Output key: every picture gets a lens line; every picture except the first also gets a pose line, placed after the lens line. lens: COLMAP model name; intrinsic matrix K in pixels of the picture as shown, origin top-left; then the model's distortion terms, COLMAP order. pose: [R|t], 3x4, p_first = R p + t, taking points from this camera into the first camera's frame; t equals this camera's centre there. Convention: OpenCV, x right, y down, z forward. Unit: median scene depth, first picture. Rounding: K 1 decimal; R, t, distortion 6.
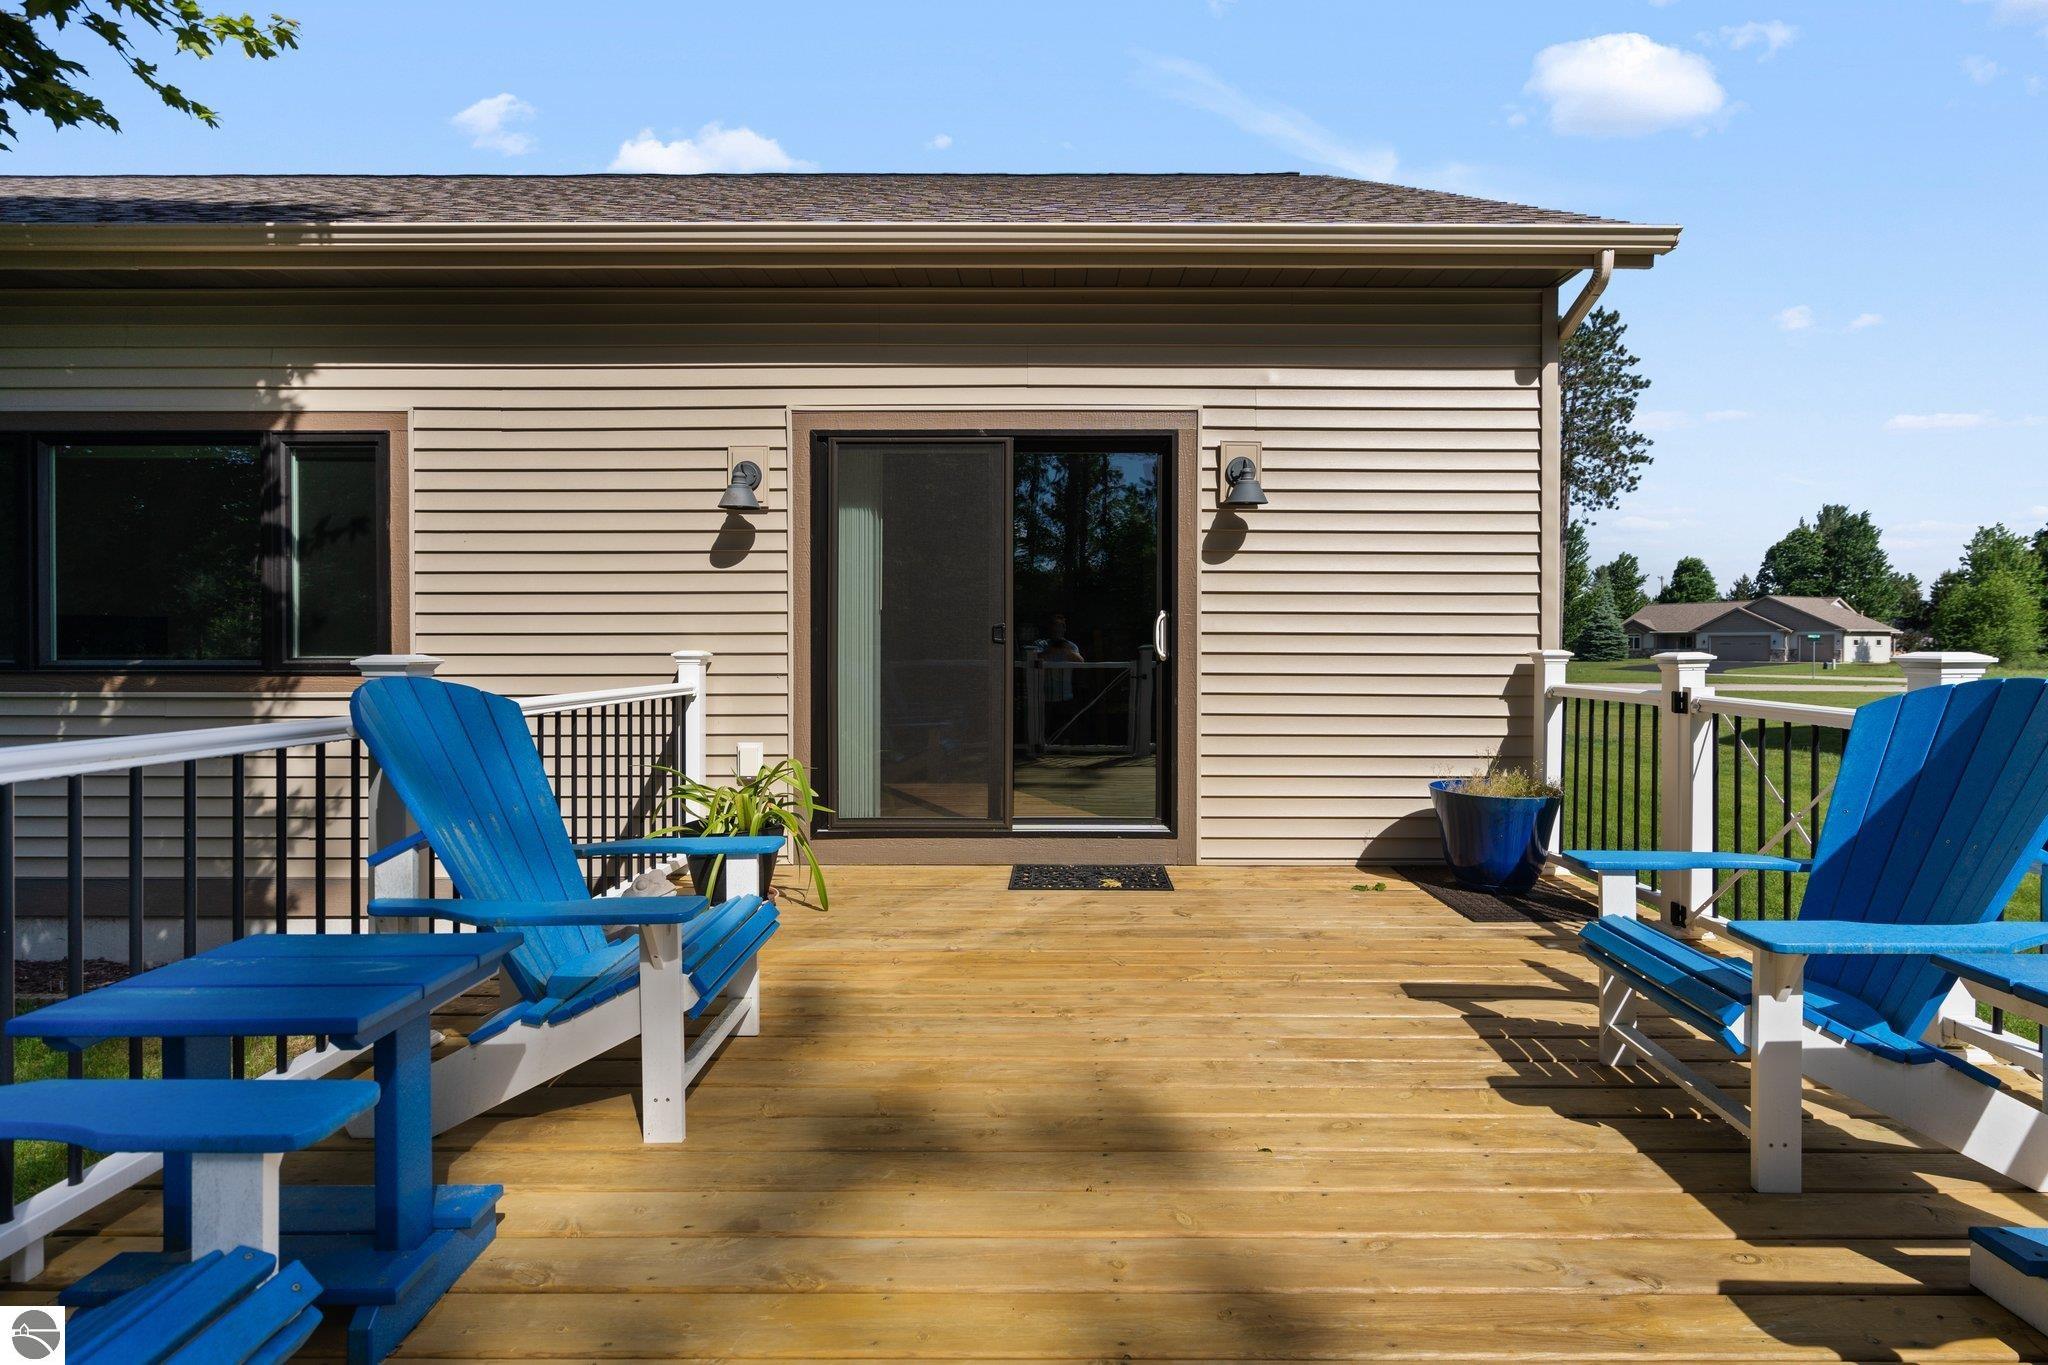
lens RADIAL K [[1008.8, 0, 1027.6], [0, 1008.8, 650.3], [0, 0, 1]] dist [-0.000179, -0.000042]
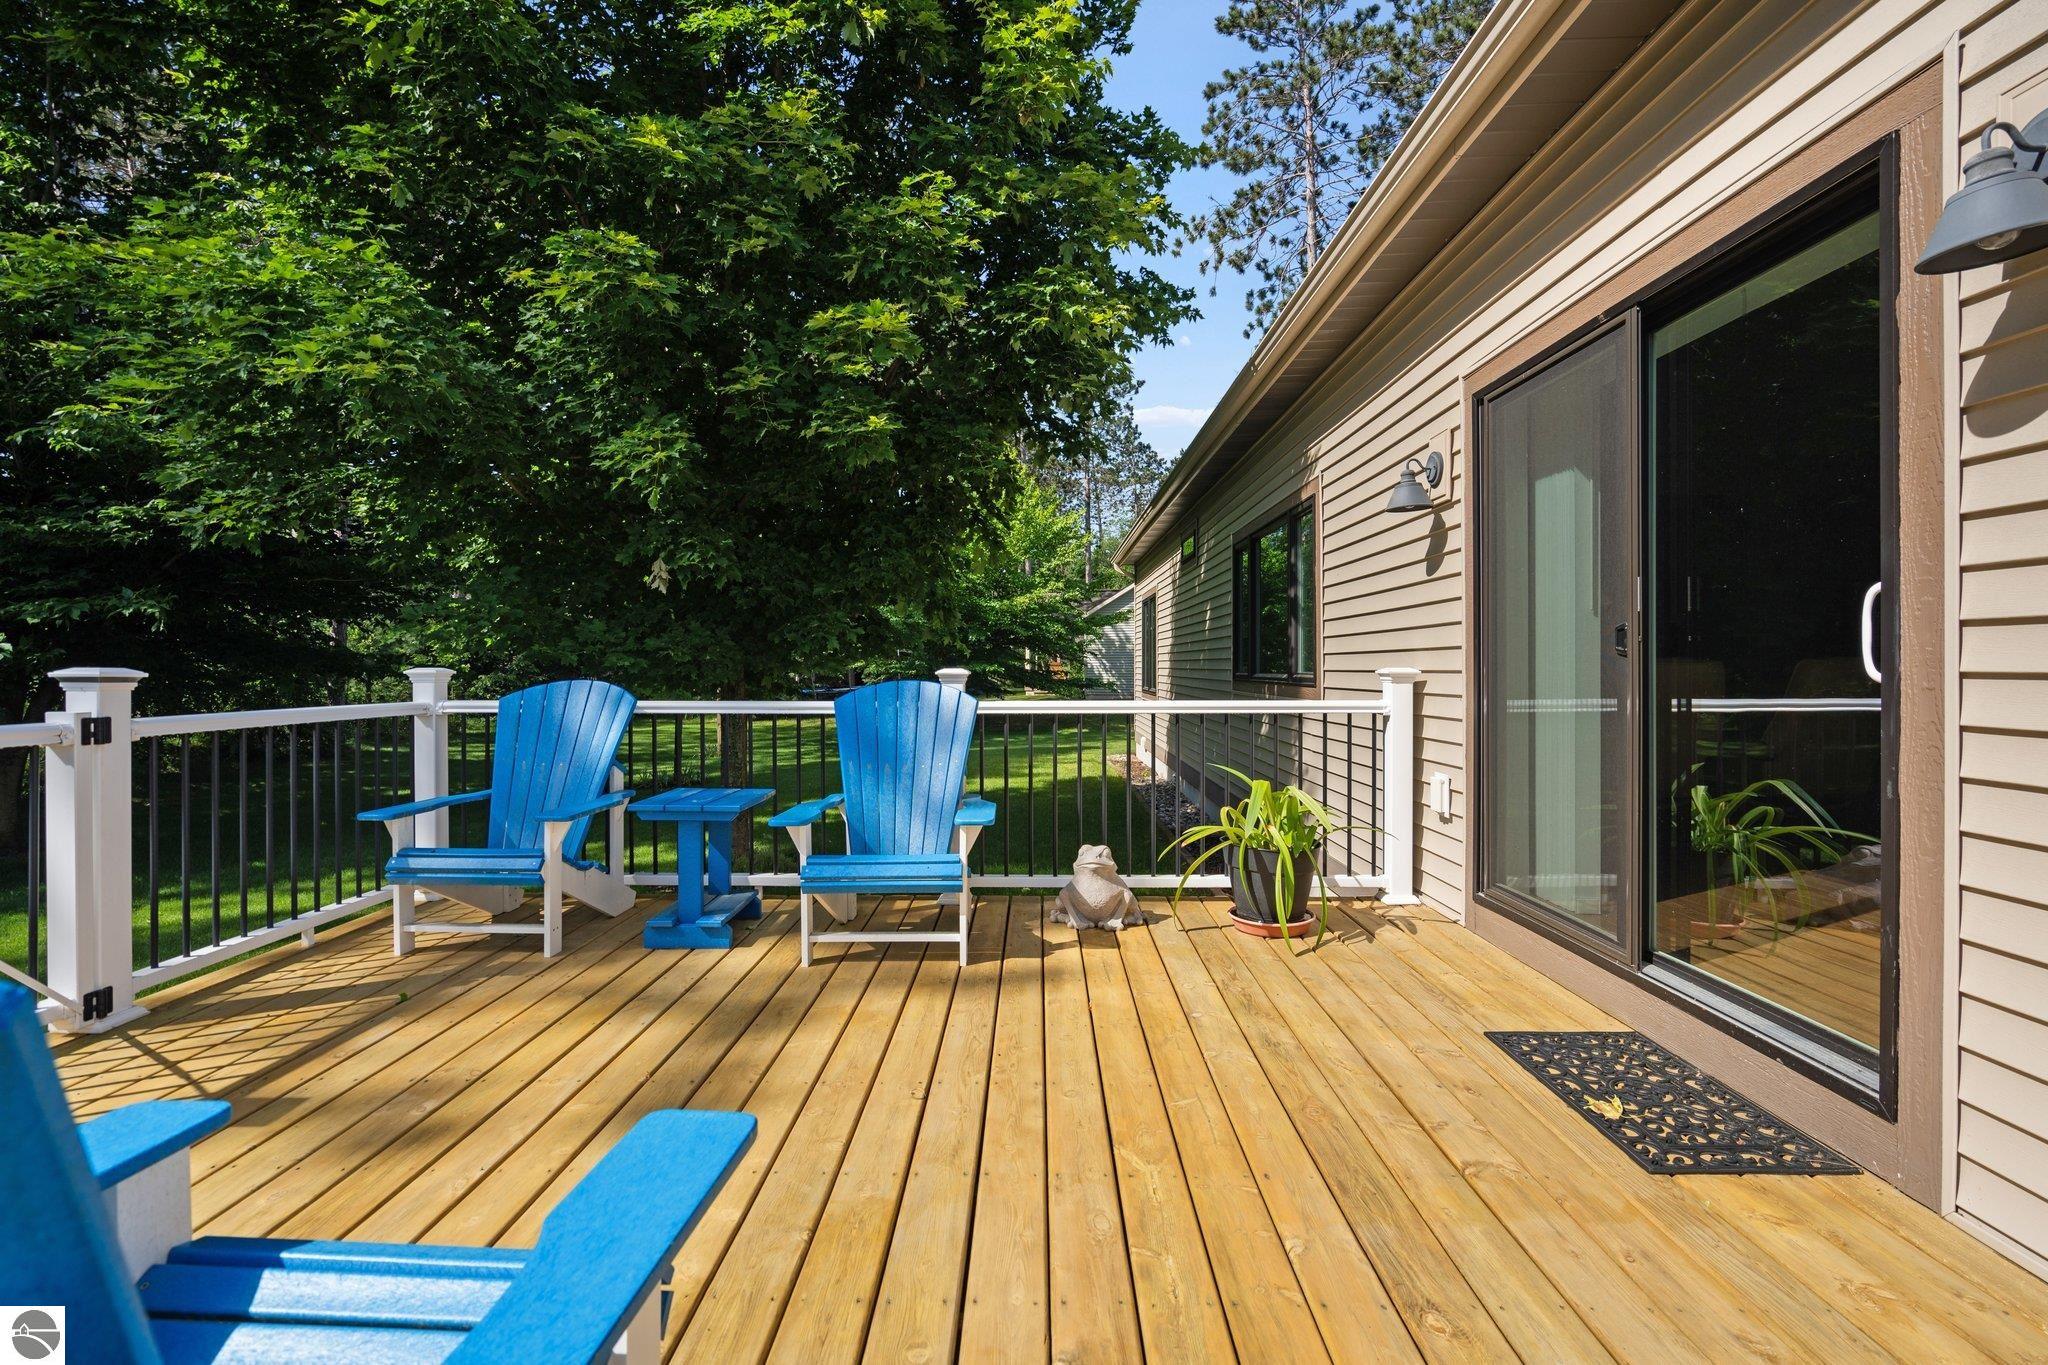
lens RADIAL K [[926.9, 0, 1024.0], [0, 926.9, 682.5], [0, 0, 1]] dist [-0.000248, -0.000025]
pose [[-0.014170, 0.014729, -0.999791, 0.445664], [-0.000187, 0.999891, 0.014734, 0.000825], [0.999900, 0.000396, -0.014166, 0.545162]]
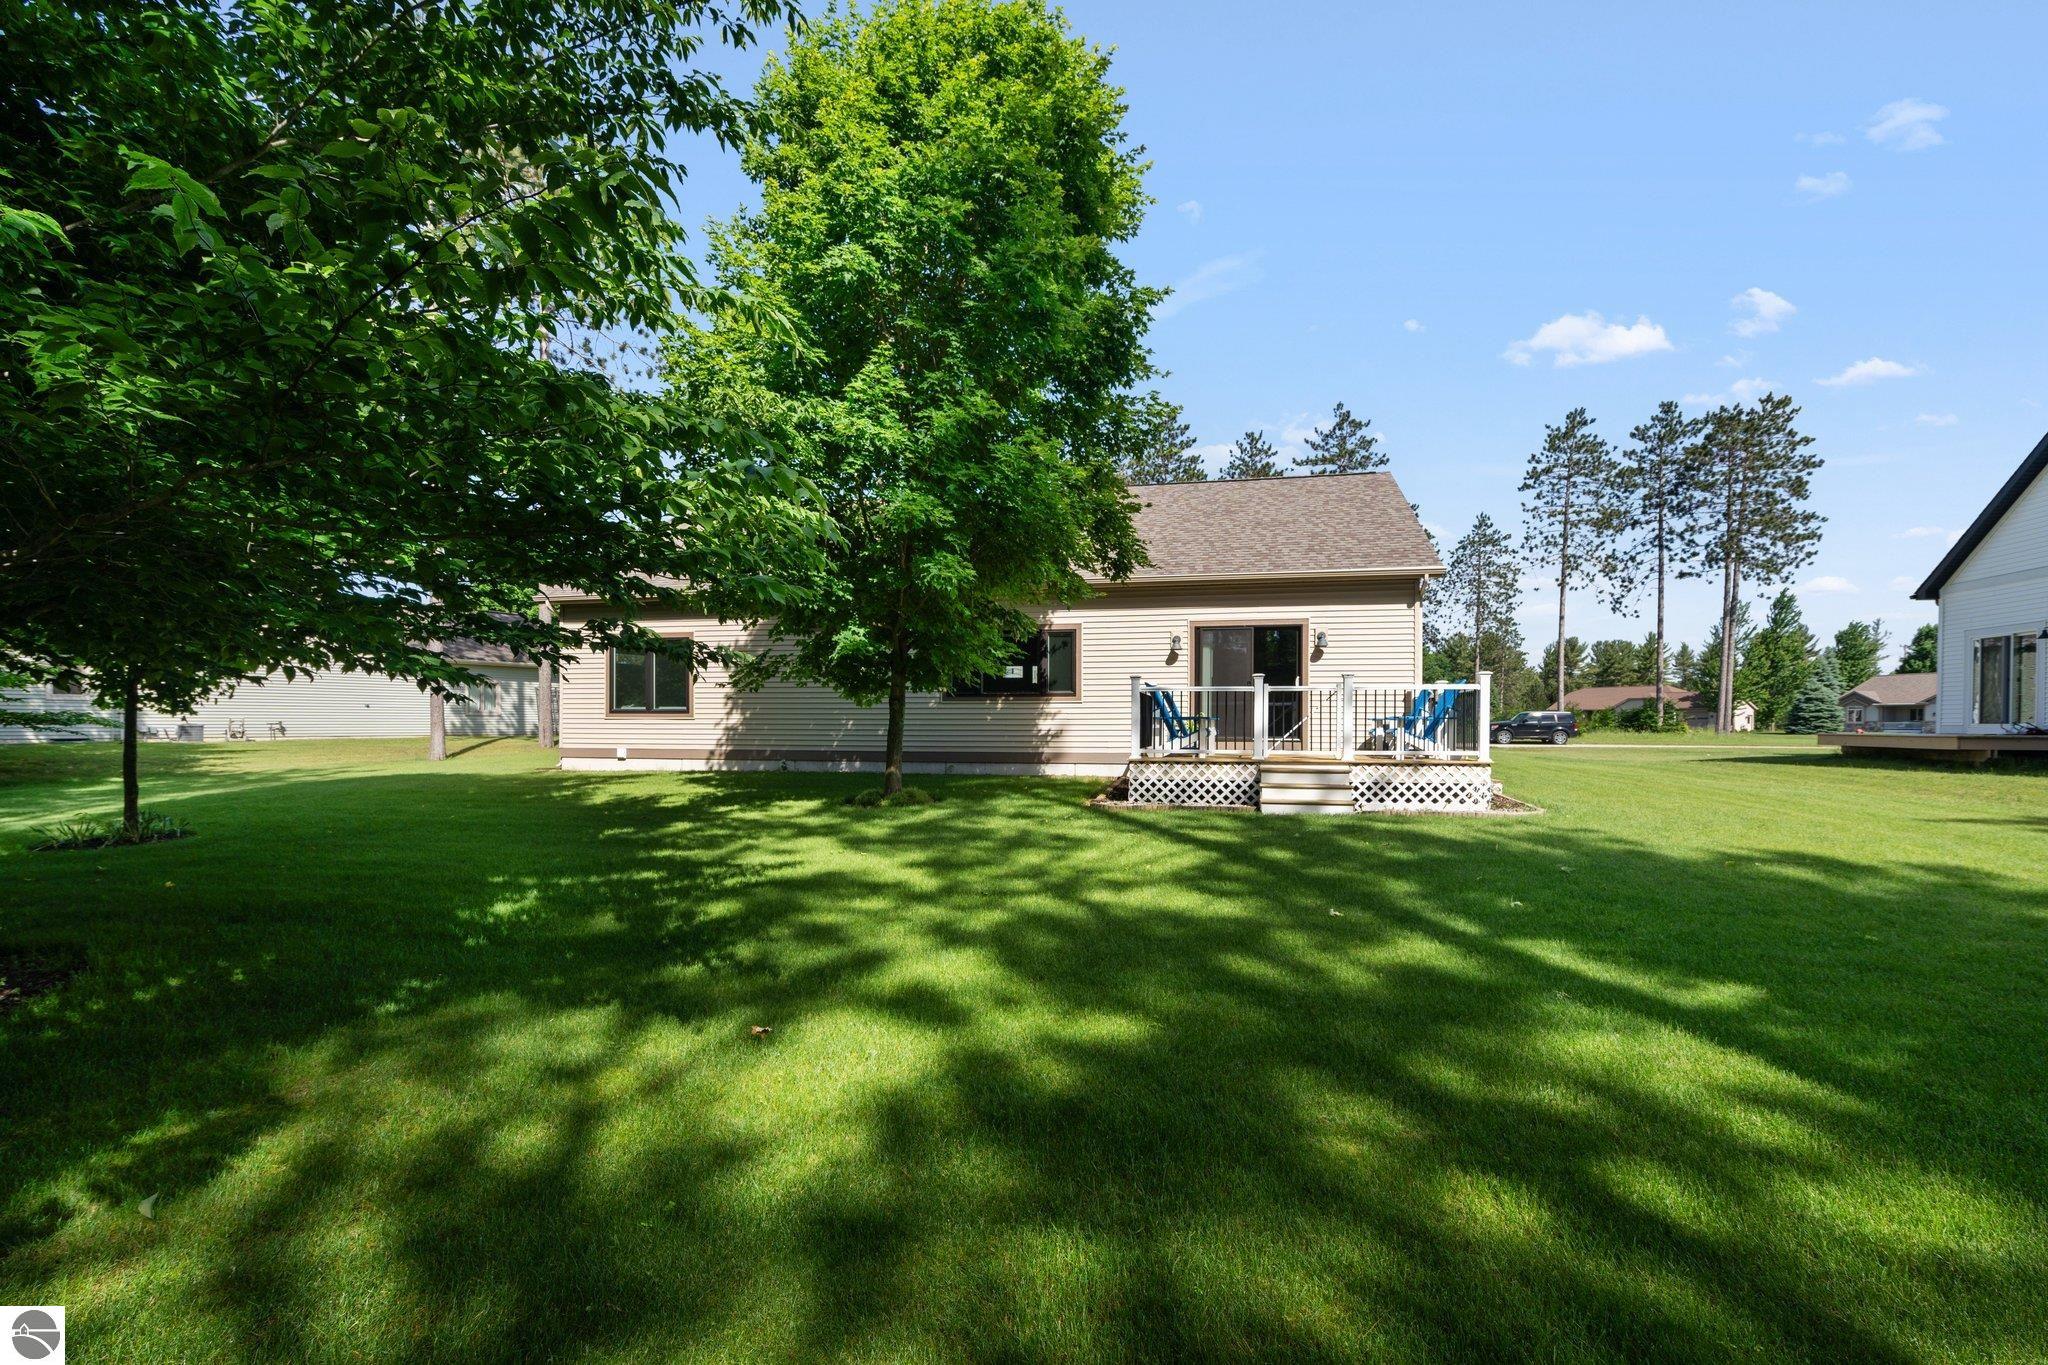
lens RADIAL K [[940.0, 0, 1026.5], [0, 940.0, 716.1], [0, 0, 1]] dist [0.000059, -0.000001]
pose [[0.982162, 0.001990, -0.188027, -0.170021], [-0.003233, 0.999975, -0.006301, 0.117725], [0.188010, 0.006796, 0.982144, -2.307099]]
